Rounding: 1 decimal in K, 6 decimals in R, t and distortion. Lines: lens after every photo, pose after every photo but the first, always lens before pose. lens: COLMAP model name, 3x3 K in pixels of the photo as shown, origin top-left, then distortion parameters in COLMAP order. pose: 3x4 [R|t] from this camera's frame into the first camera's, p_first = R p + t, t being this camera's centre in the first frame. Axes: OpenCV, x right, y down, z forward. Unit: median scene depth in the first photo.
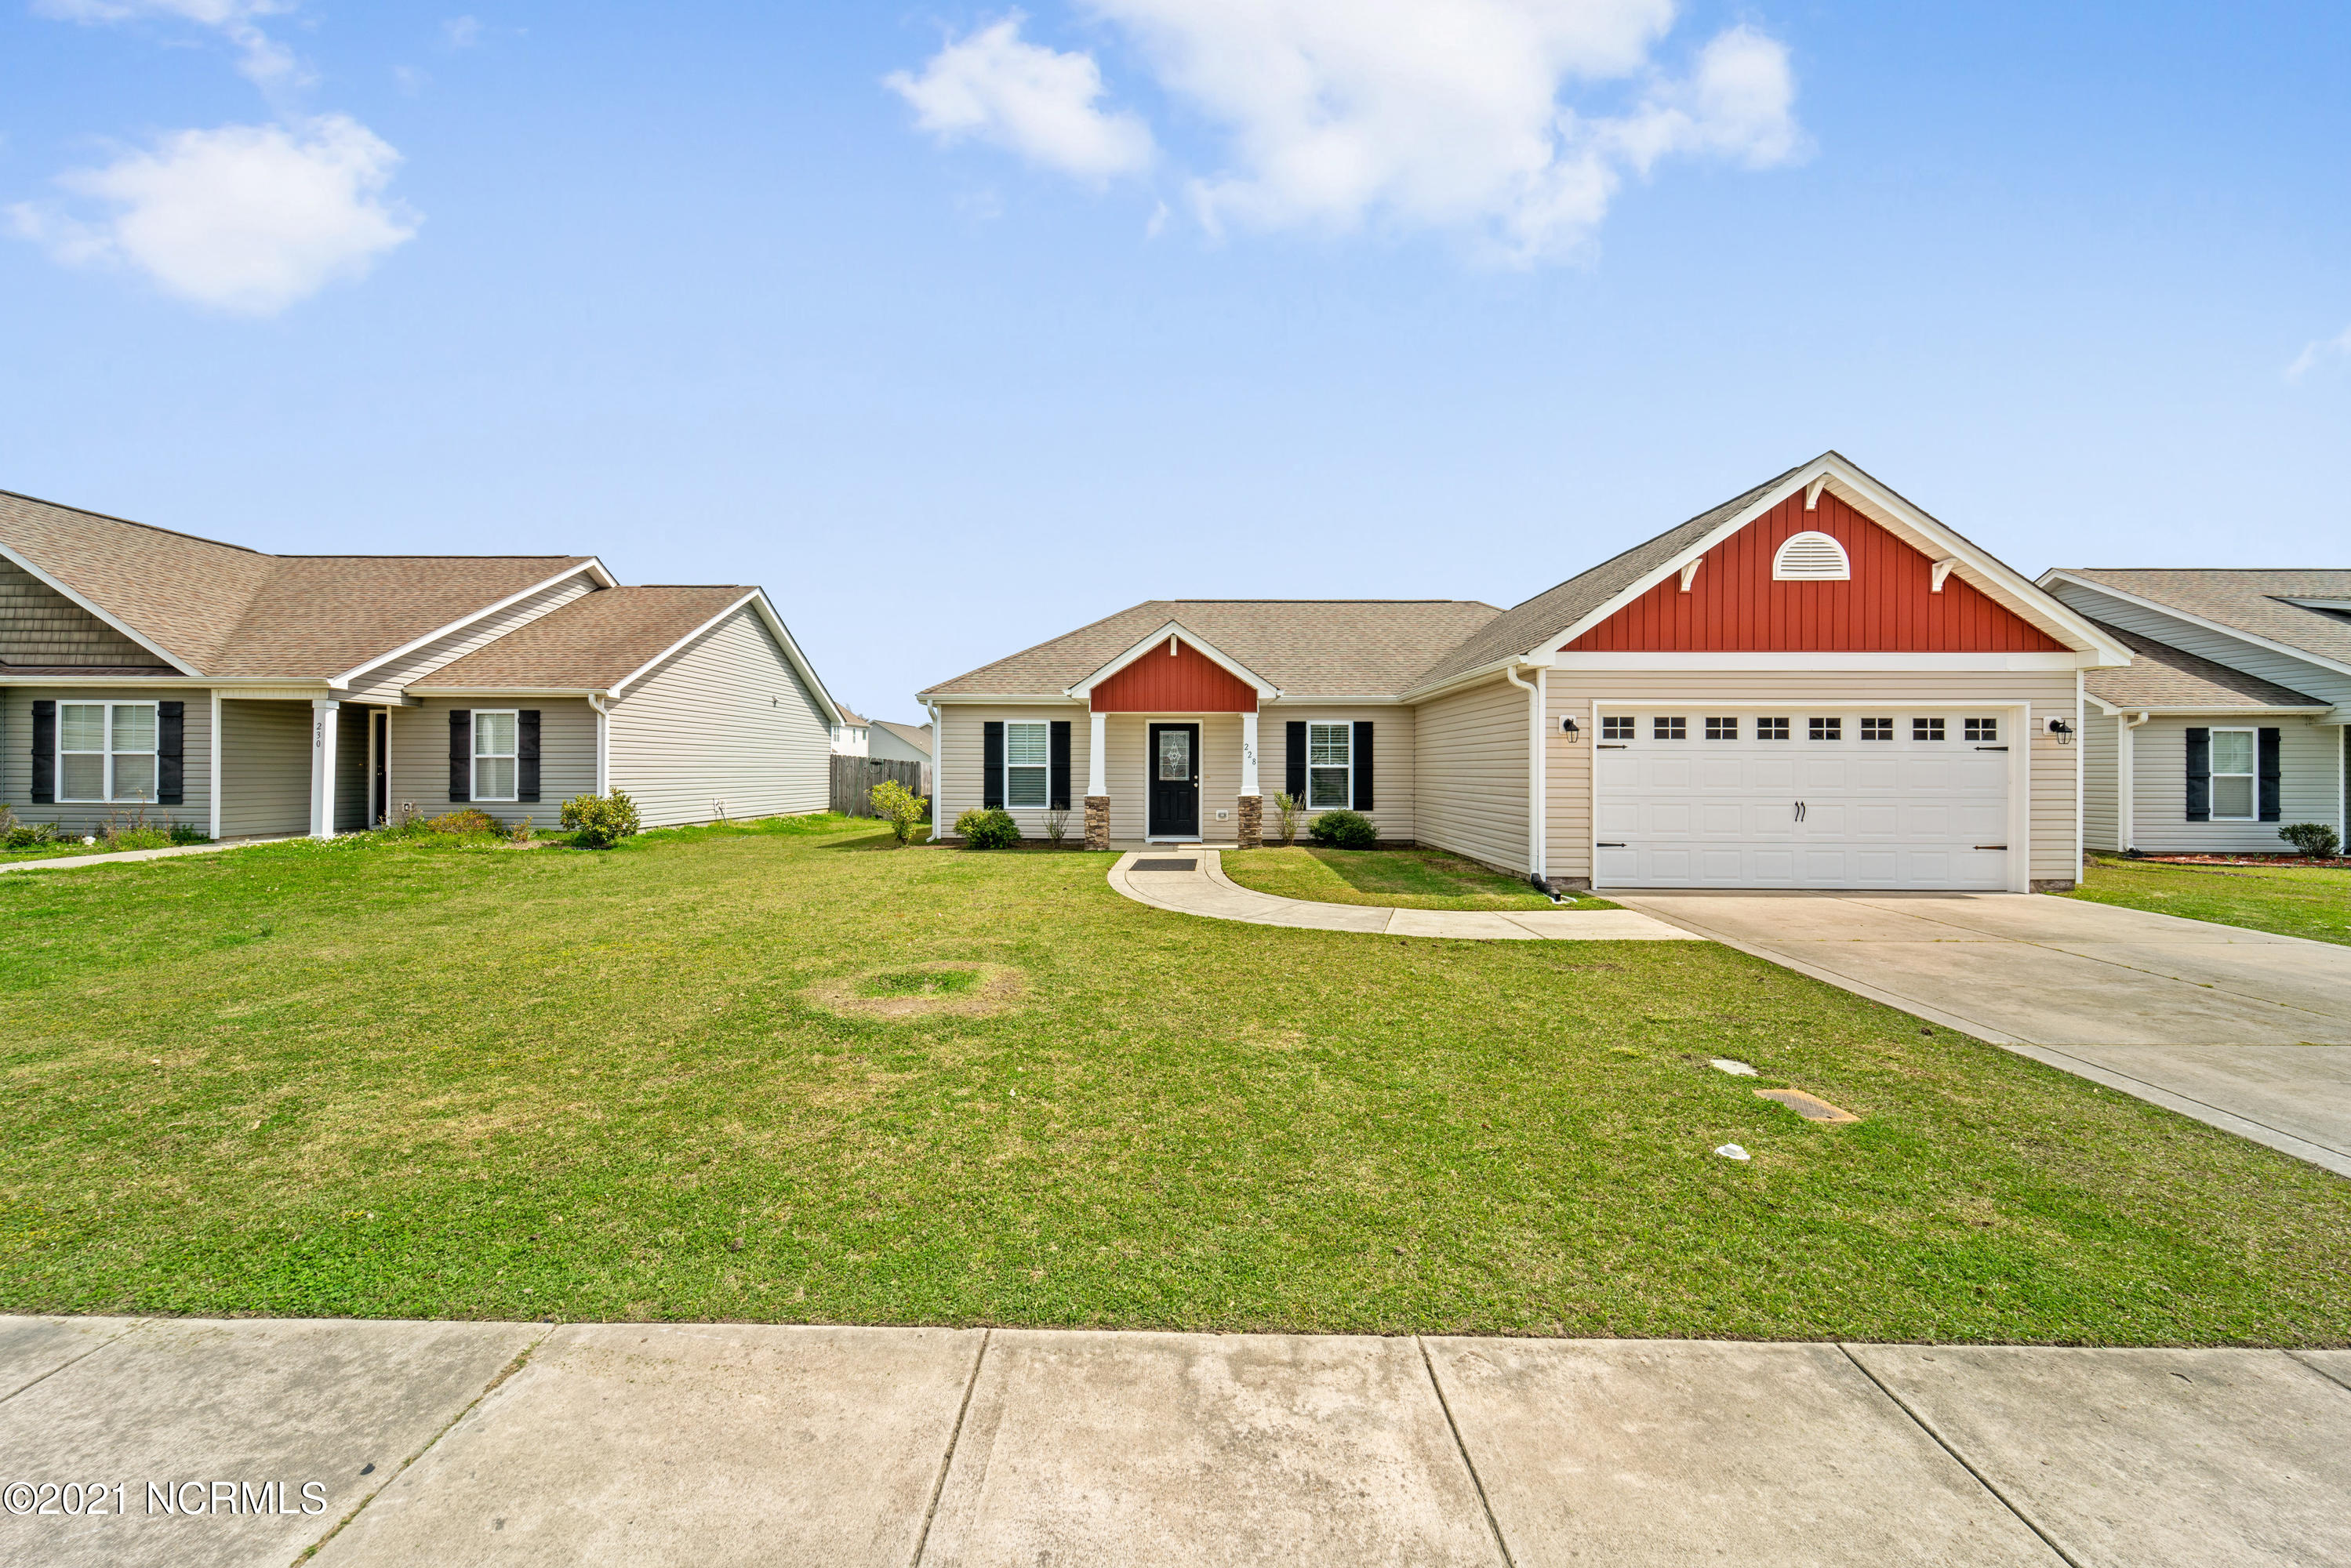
lens RADIAL K [[966.4, 0, 1171.9], [0, 966.4, 761.3], [0, 0, 1]] dist [0.001616, 0.000050]
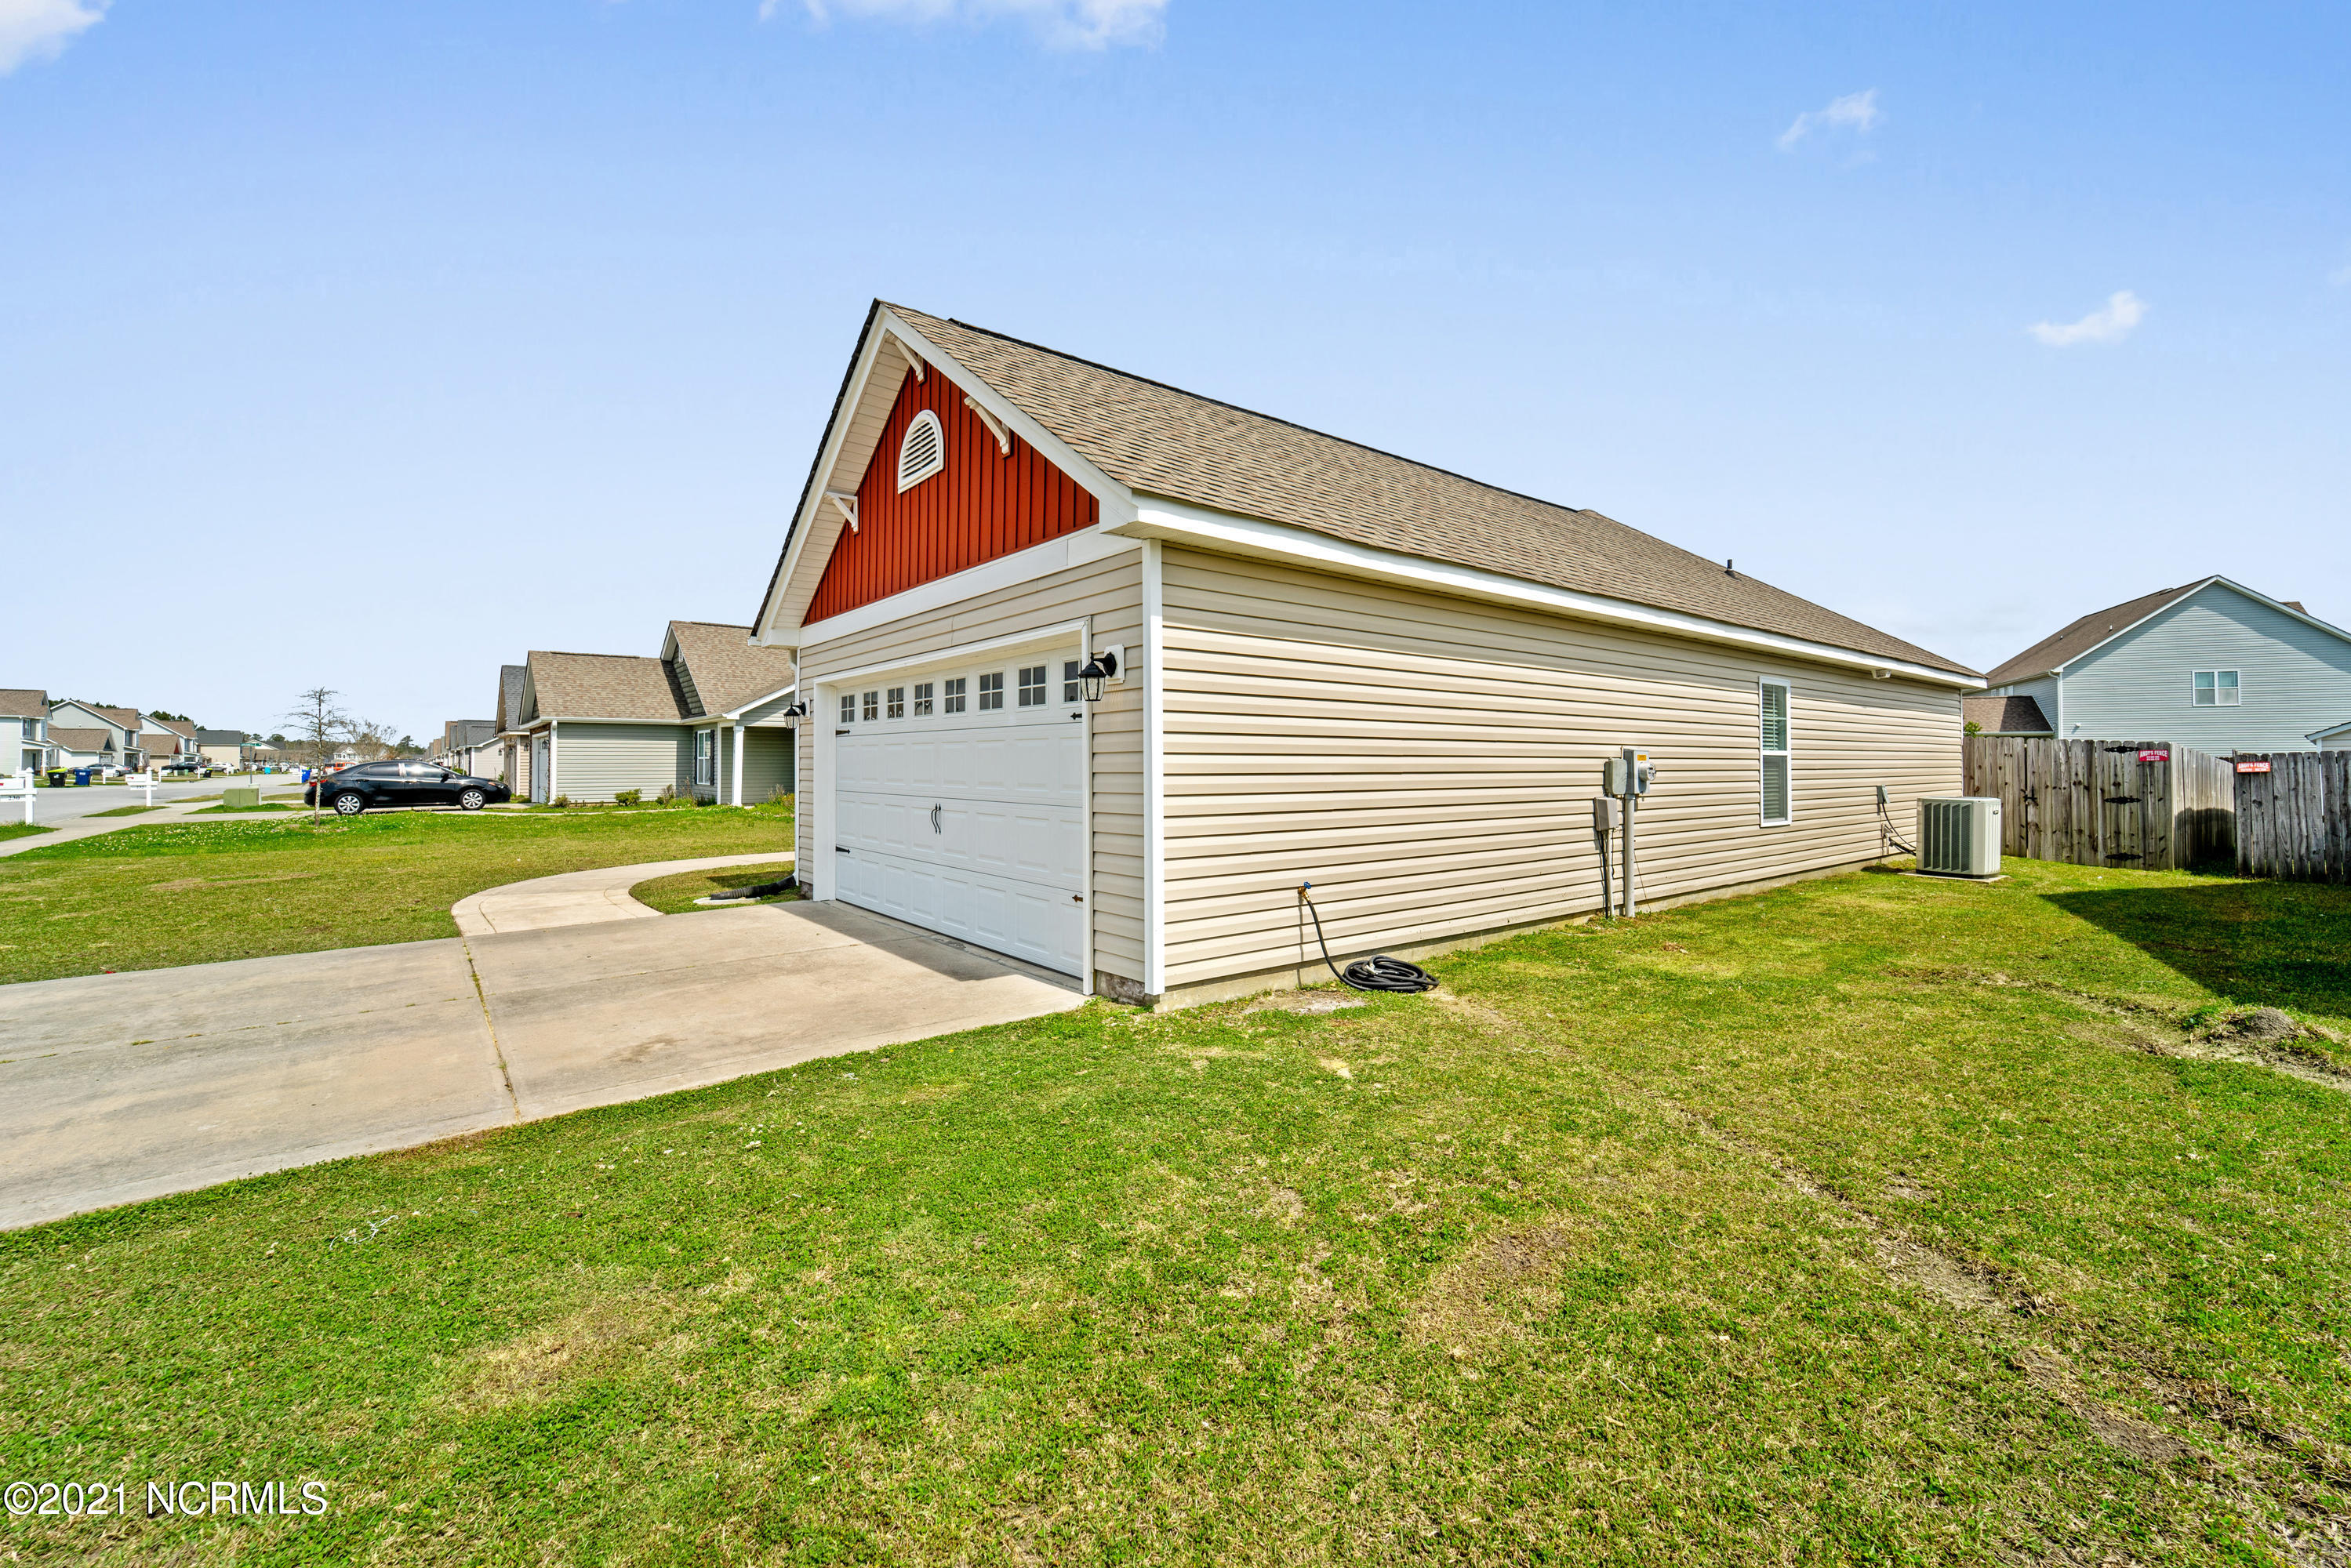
lens RADIAL K [[978.7, 0, 1186.4], [0, 978.7, 736.9], [0, 0, 1]] dist [-0.023024, 0.000305]
pose [[0.633241, -0.026912, -0.773487, 0.902982], [0.009579, 0.999591, -0.026937, 0.009824], [0.773896, 0.009648, 0.633240, 0.487459]]
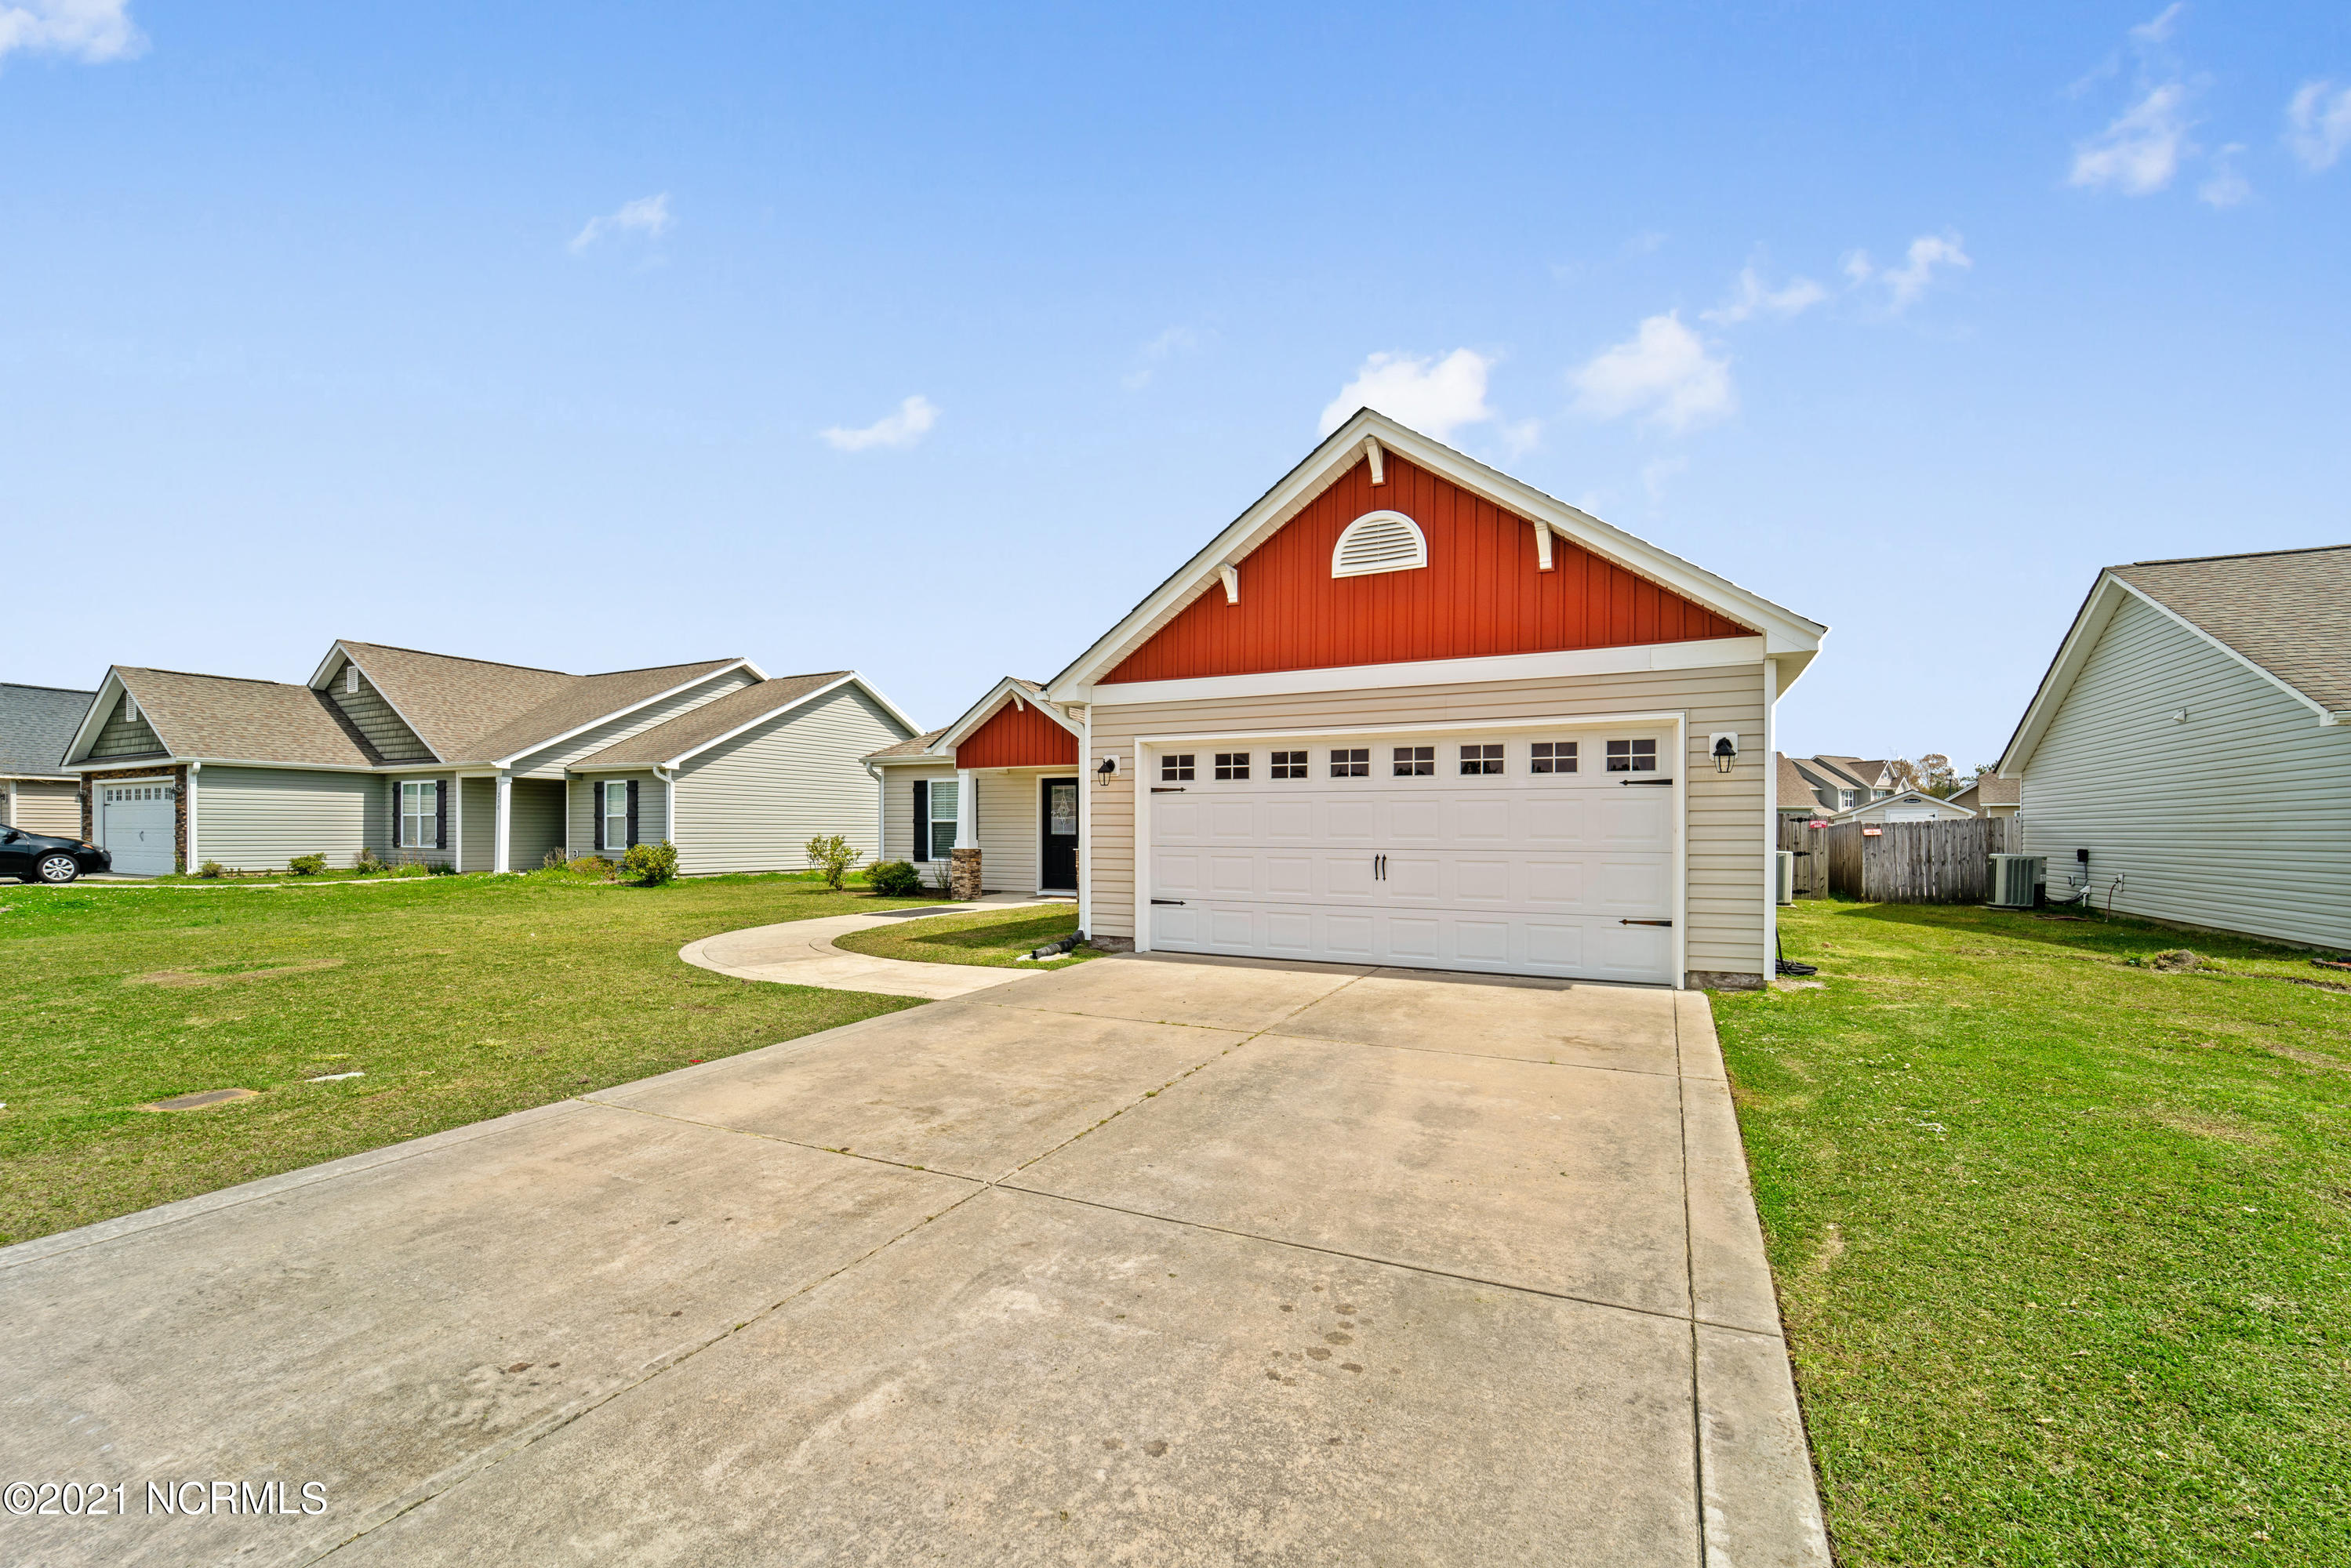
lens RADIAL K [[977.7, 0, 1169.7], [0, 977.7, 823.1], [0, 0, 1]] dist [-0.022430, -0.000494]
pose [[0.897366, -0.004275, -0.441267, 0.589662], [0.002831, 0.999988, -0.003929, 0.012885], [0.441279, 0.002277, 0.897367, 0.146840]]
